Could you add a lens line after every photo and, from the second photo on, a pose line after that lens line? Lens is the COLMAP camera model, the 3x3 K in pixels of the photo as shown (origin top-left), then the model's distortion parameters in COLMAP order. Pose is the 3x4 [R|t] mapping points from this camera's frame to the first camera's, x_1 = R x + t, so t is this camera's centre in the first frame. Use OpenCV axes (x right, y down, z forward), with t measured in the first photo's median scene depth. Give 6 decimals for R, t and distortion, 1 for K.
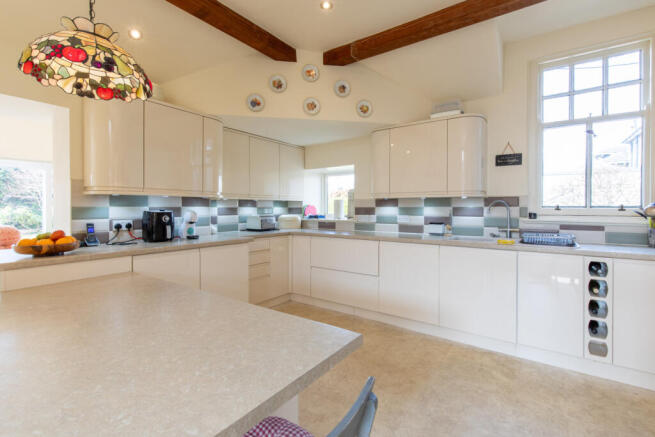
lens RADIAL K [[296.7, 0, 334.7], [0, 296.7, 208.4], [0, 0, 1]] dist [0.007581, -0.001232]
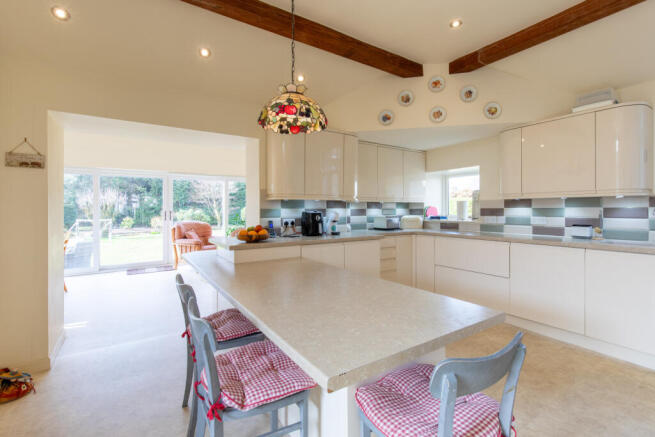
lens RADIAL K [[296.7, 0, 335.9], [0, 296.7, 208.6], [0, 0, 1]] dist [0.007581, -0.001232]
pose [[0.935333, -0.004012, -0.353746, -0.043688], [0.002669, 0.999987, -0.004287, 0.000518], [0.353759, 0.003066, 0.935332, -0.139389]]
